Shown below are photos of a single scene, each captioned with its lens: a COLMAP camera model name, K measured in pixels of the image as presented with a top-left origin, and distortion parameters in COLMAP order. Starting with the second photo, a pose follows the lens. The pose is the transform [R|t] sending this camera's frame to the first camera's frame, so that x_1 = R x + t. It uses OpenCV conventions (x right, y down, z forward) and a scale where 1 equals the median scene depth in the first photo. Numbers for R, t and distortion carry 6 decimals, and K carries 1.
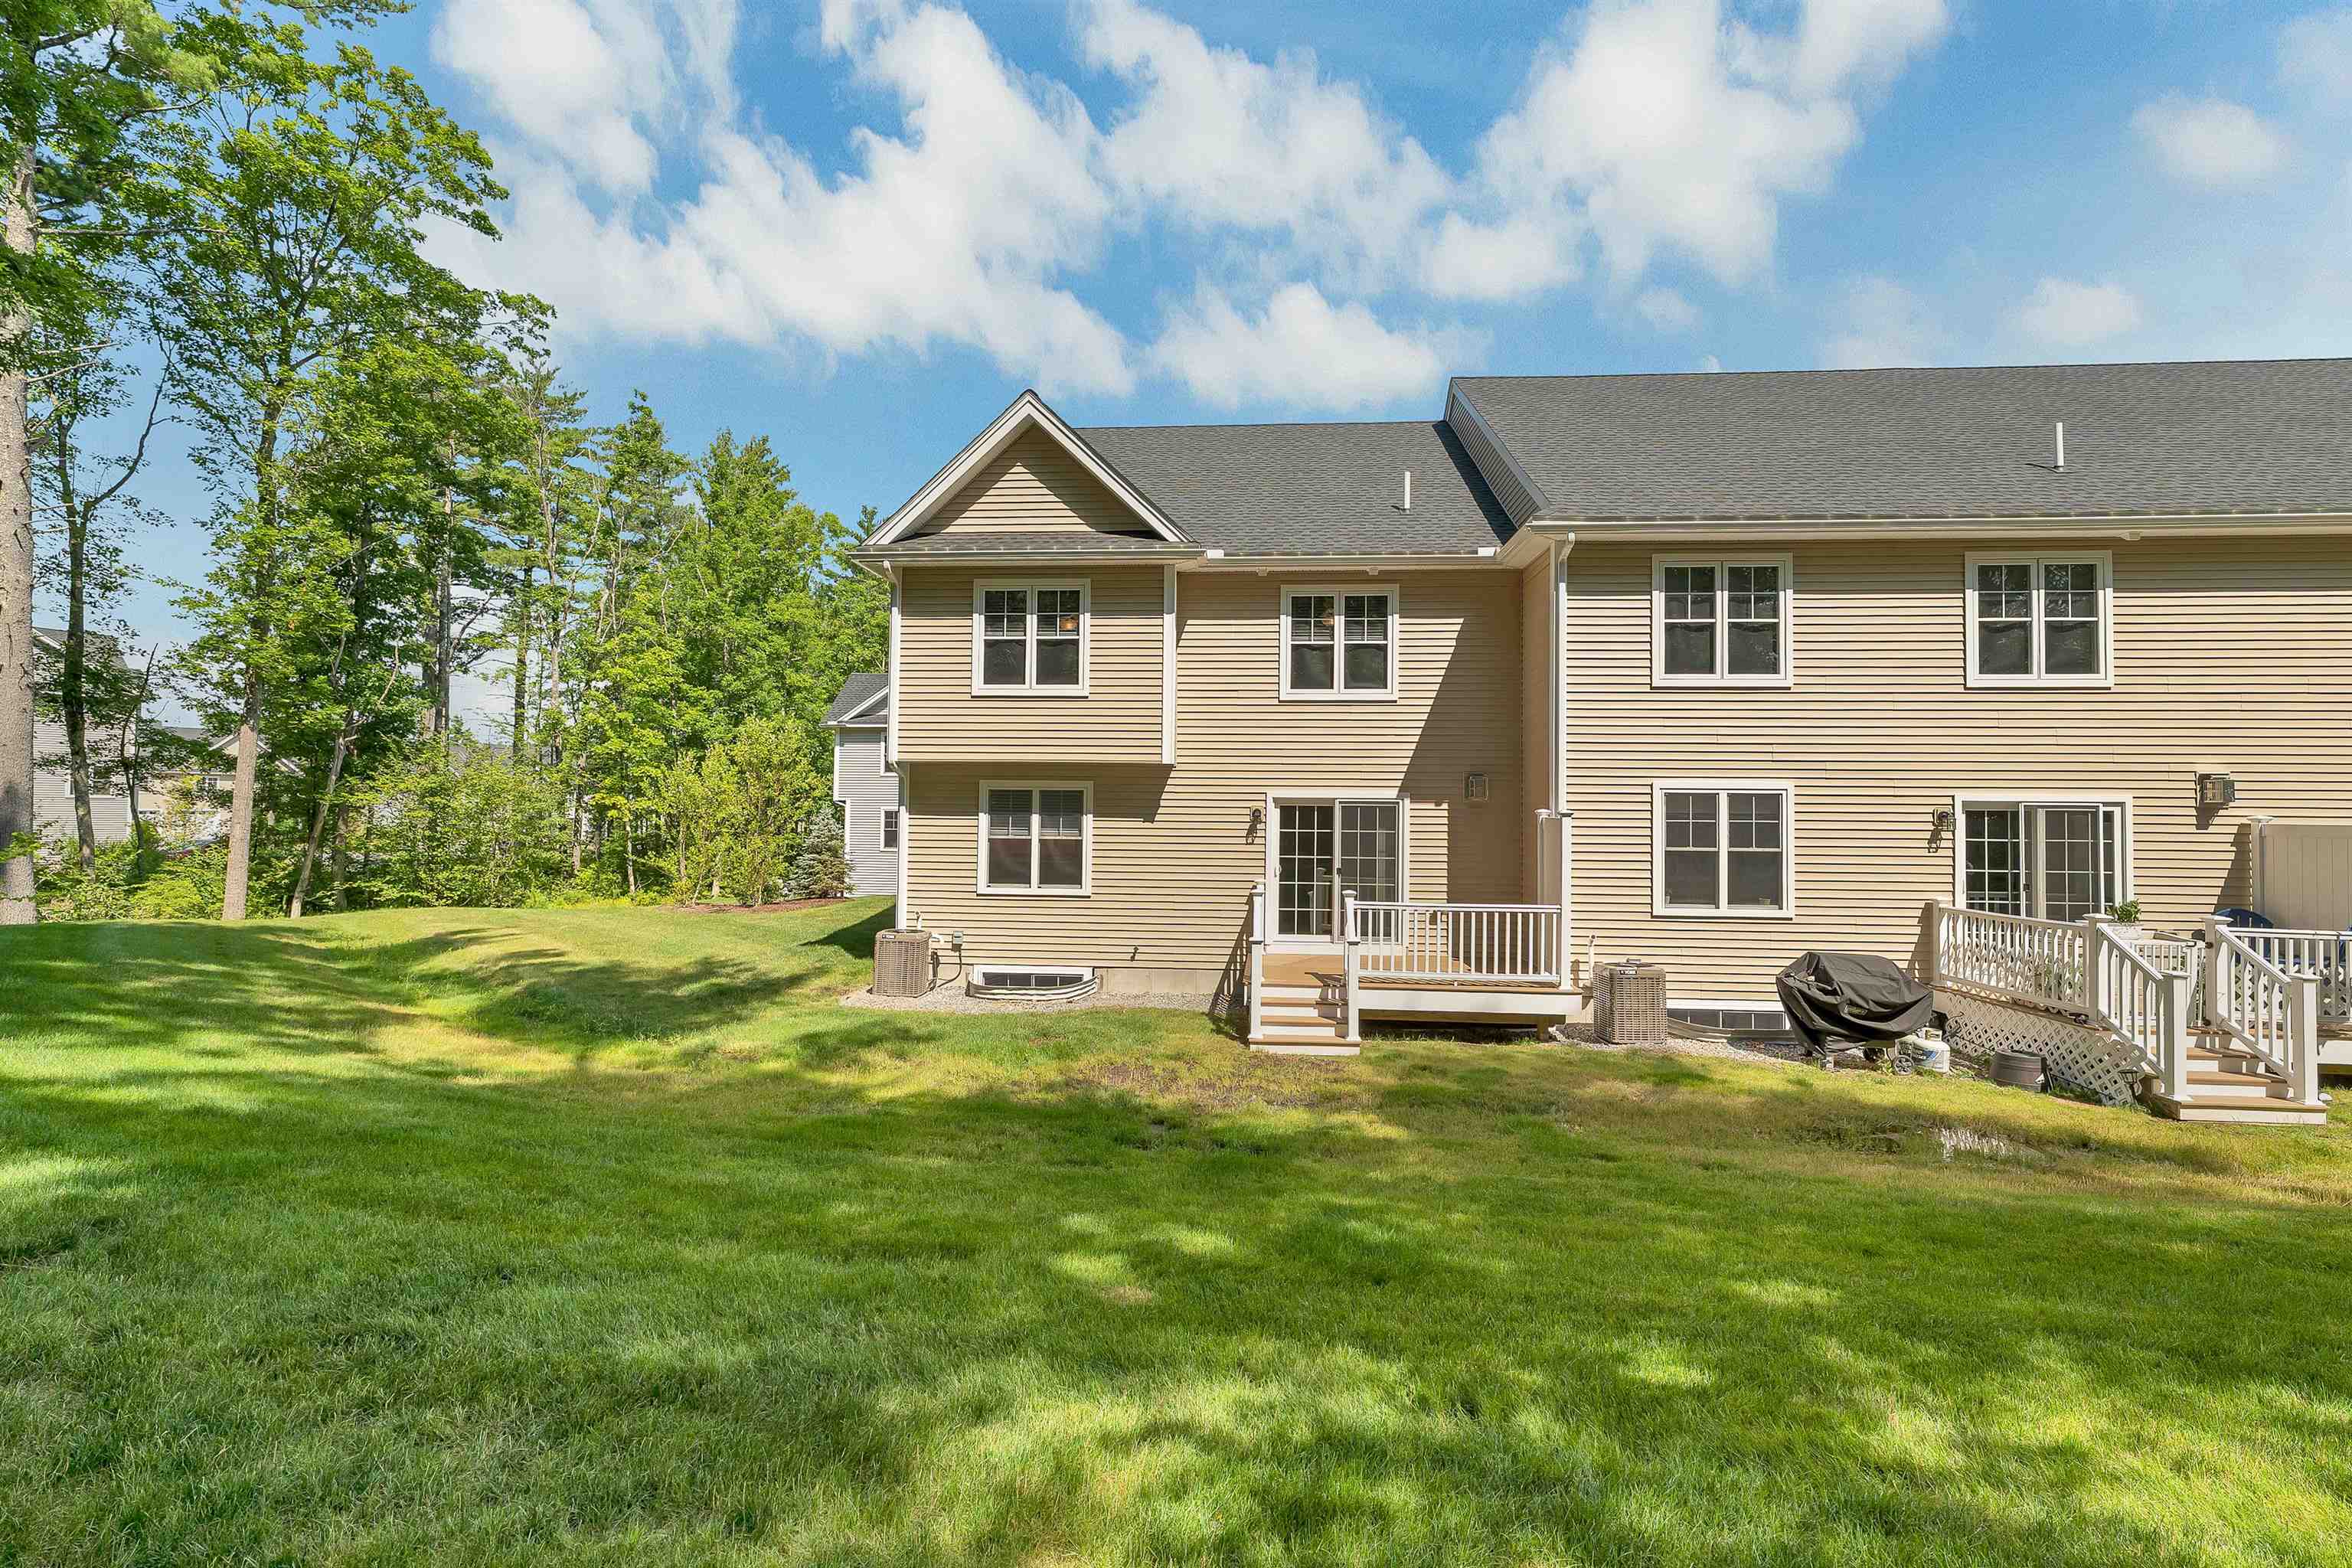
lens RADIAL K [[989.3, 0, 1172.4], [0, 989.3, 787.4], [0, 0, 1]] dist [0.001133, 0.000214]
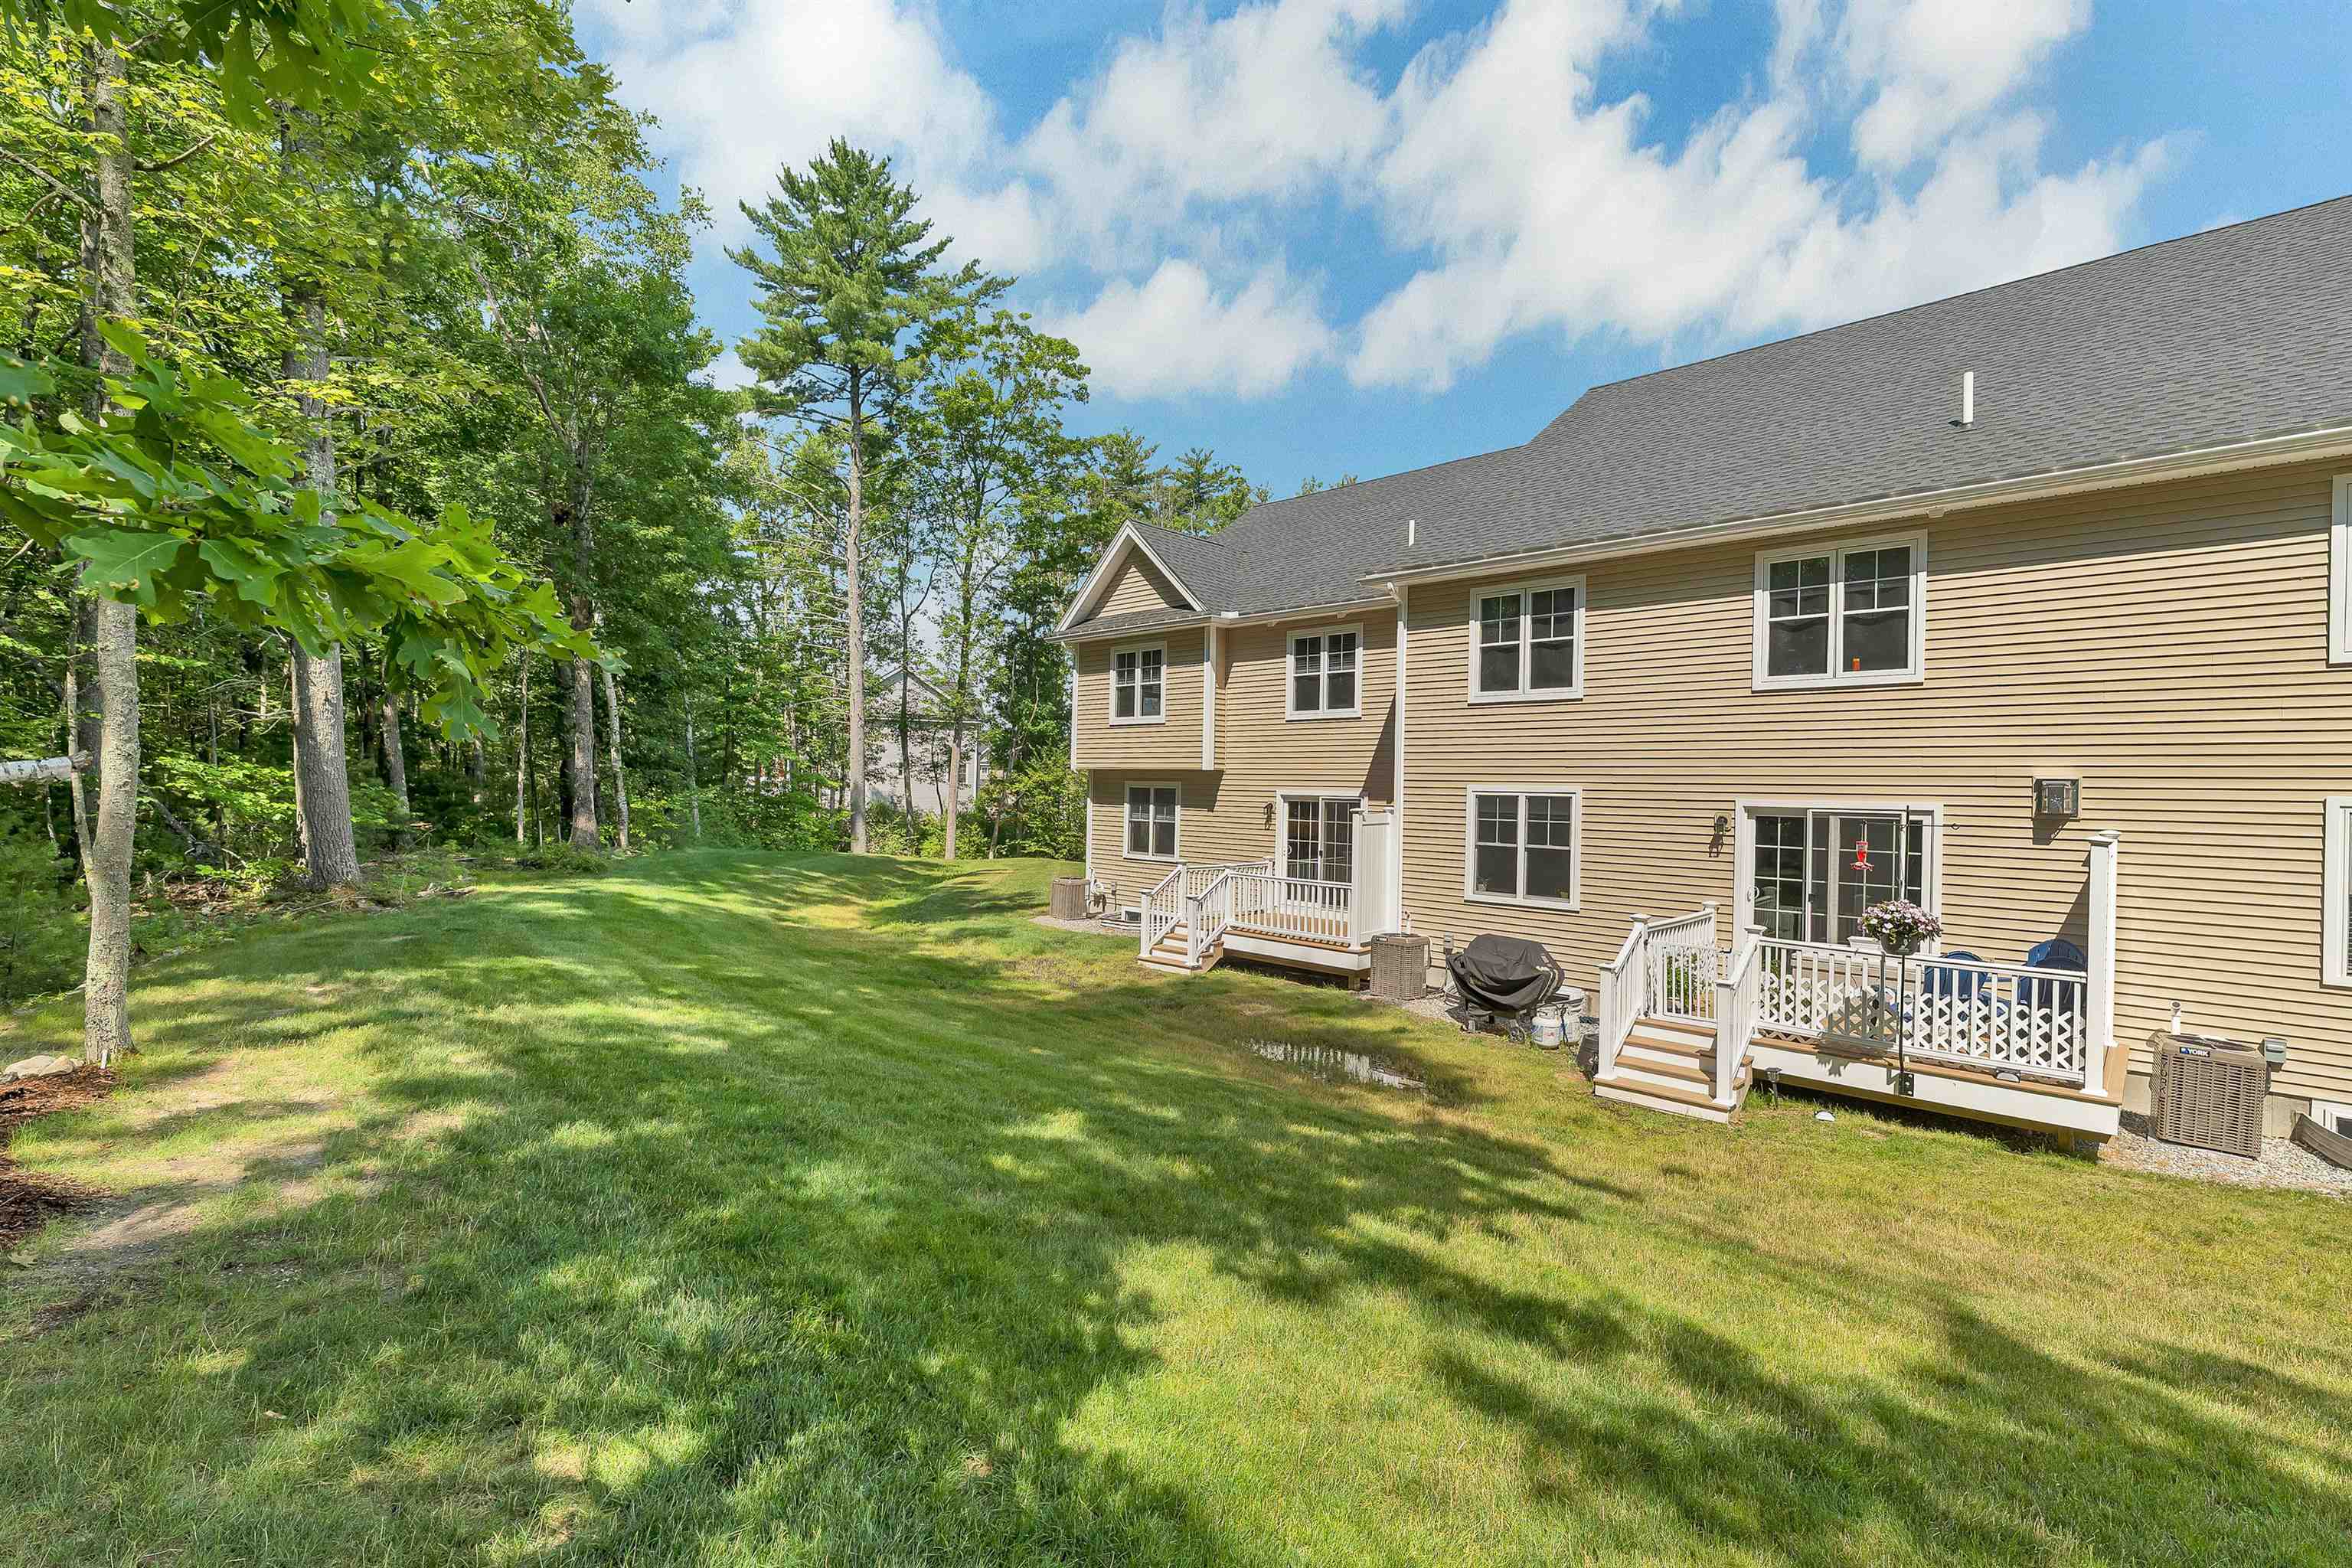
lens RADIAL K [[1007.9, 0, 1181.6], [0, 1007.9, 787.3], [0, 0, 1]] dist [0.000604, 0.000106]
pose [[0.772151, 0.004968, -0.635420, 0.862347], [0.003510, 0.999921, 0.012083, -0.016640], [0.635429, -0.011560, 0.772073, -0.114216]]
